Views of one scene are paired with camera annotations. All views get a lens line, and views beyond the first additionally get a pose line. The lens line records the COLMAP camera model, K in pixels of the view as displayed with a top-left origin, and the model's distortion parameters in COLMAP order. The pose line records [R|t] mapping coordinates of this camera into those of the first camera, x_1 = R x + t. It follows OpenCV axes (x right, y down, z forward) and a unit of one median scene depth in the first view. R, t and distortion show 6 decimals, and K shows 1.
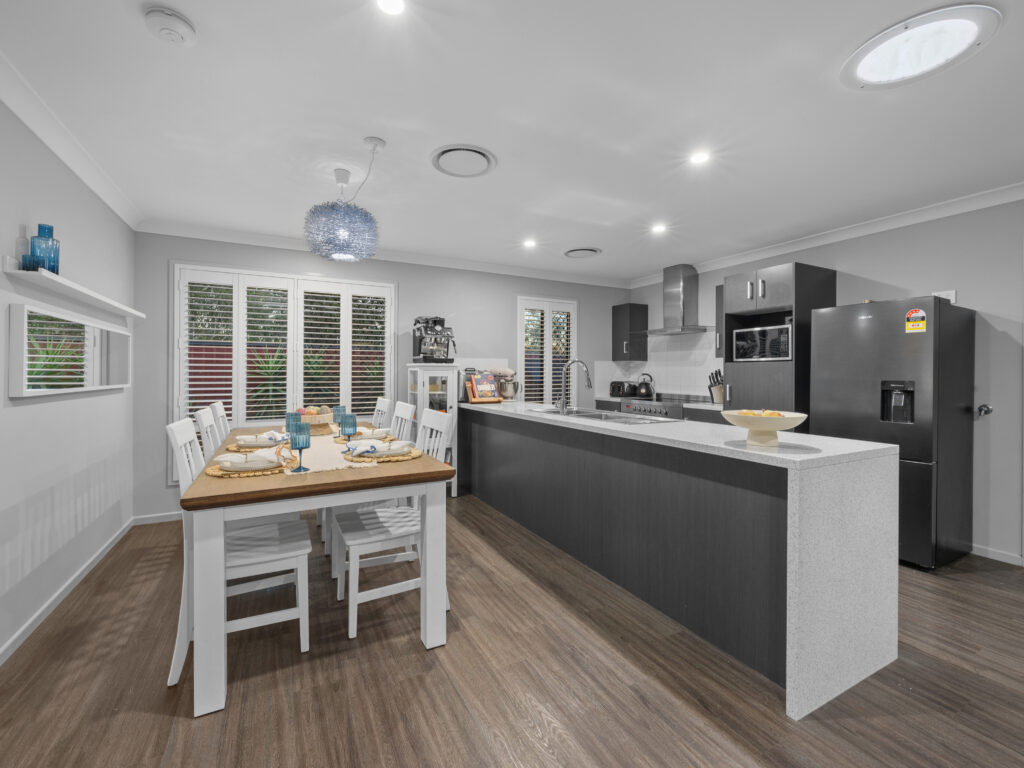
lens RADIAL K [[445.4, 0, 513.0], [0, 445.4, 371.2], [0, 0, 1]] dist [-0.000499, -0.000310]
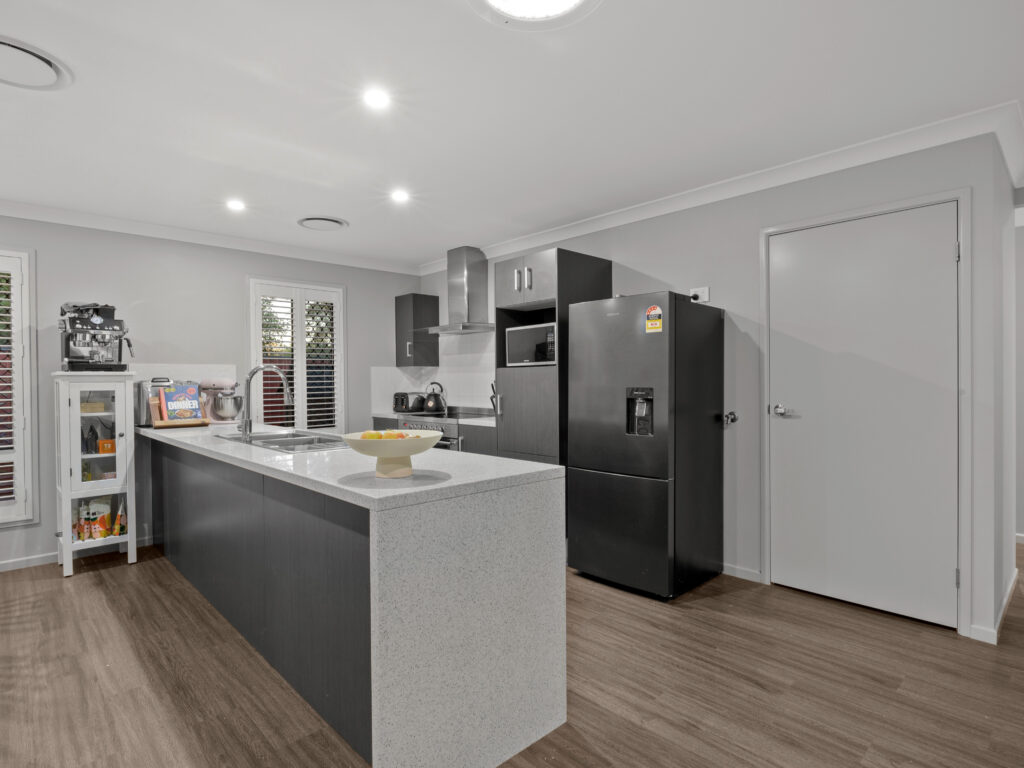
lens RADIAL K [[548.6, 0, 512.0], [0, 548.6, 384.0], [0, 0, 1]] dist [-0.003877, -0.000898]
pose [[0.963367, -0.013646, 0.267840, 0.221338], [0.011555, 0.999889, 0.009382, 0.001045], [-0.267938, -0.005943, 0.963418, 0.019160]]
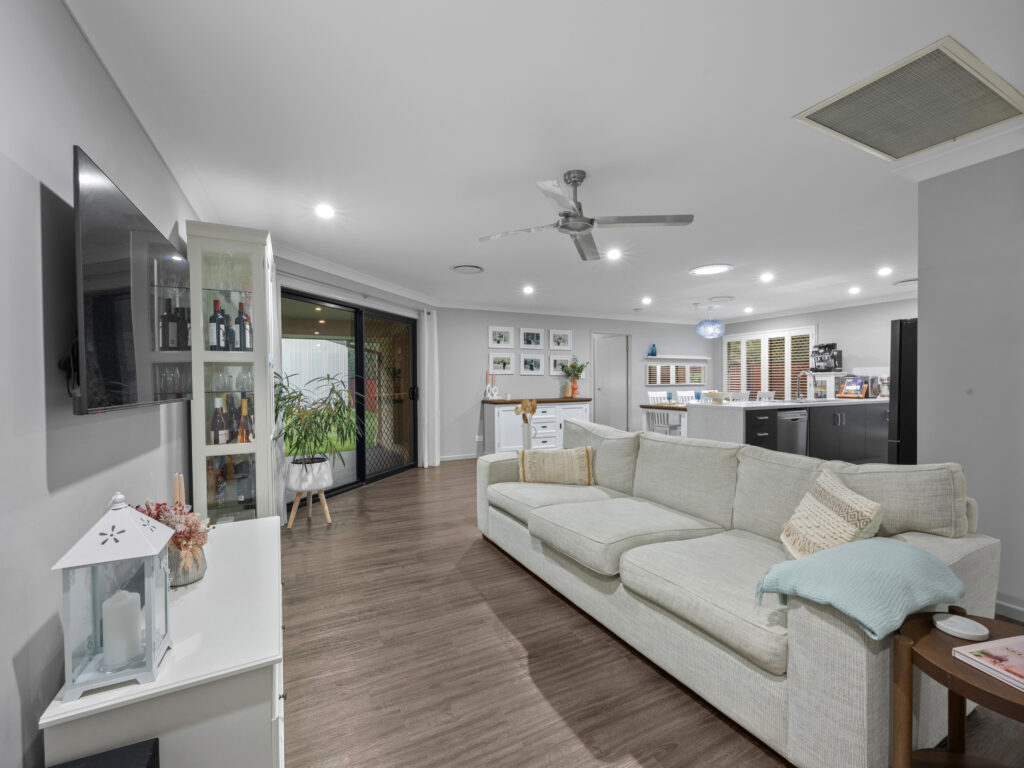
lens RADIAL K [[439.8, 0, 518.7], [0, 439.8, 379.9], [0, 0, 1]] dist [-0.000103, 0.000020]
pose [[-0.010257, -0.007936, -0.999916, 1.478237], [0.012011, 0.999895, -0.008059, 0.009924], [0.999875, -0.012092, -0.010161, -0.101902]]
